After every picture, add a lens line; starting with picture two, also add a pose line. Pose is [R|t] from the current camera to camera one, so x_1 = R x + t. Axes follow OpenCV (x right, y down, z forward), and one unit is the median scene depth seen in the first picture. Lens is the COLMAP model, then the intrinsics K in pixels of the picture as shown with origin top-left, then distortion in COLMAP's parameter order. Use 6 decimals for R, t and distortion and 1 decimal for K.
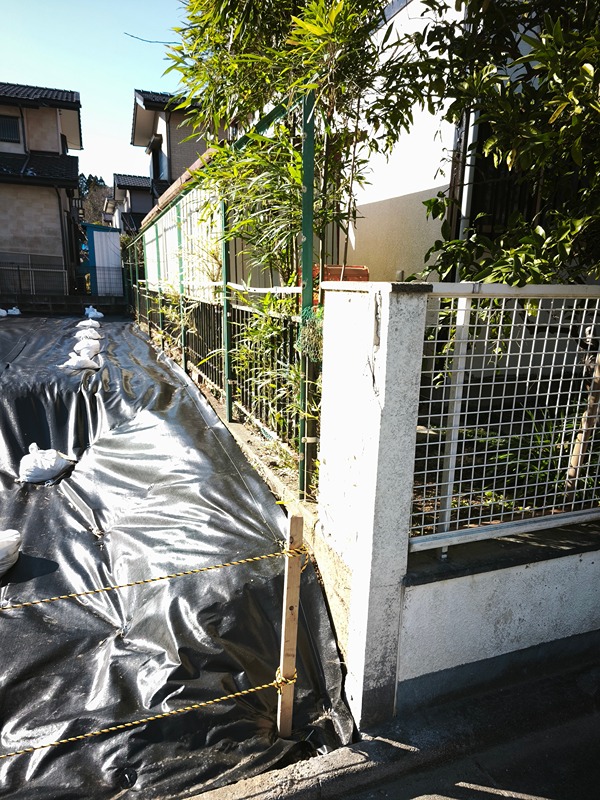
lens RADIAL K [[538.5, 0, 302.0], [0, 538.5, 398.8], [0, 0, 1]] dist [0.067520, -0.003845]
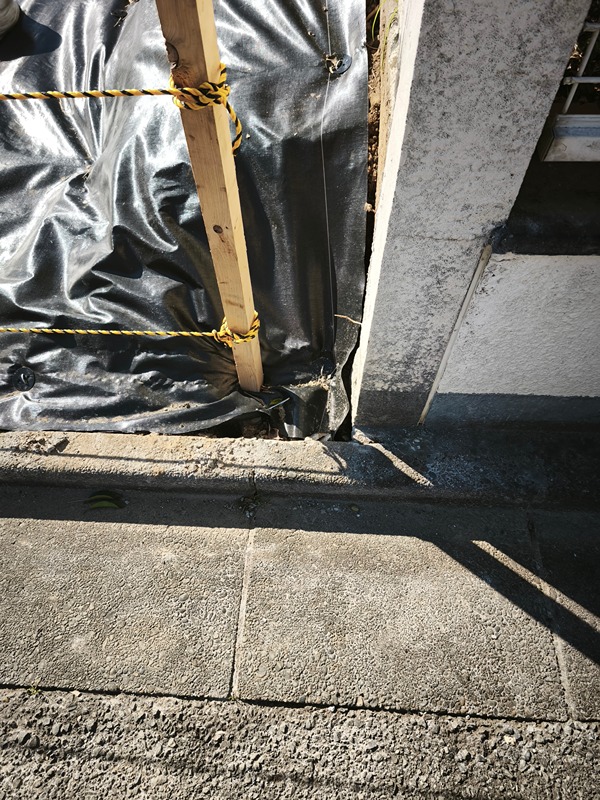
lens RADIAL K [[538.5, 0, 300.1], [0, 538.5, 394.3], [0, 0, 1]] dist [0.067520, -0.003845]
pose [[0.909923, 0.330766, -0.250269, 0.199592], [-0.041649, 0.673193, 0.738293, 0.142453], [0.412681, -0.661366, 0.626329, 0.655120]]
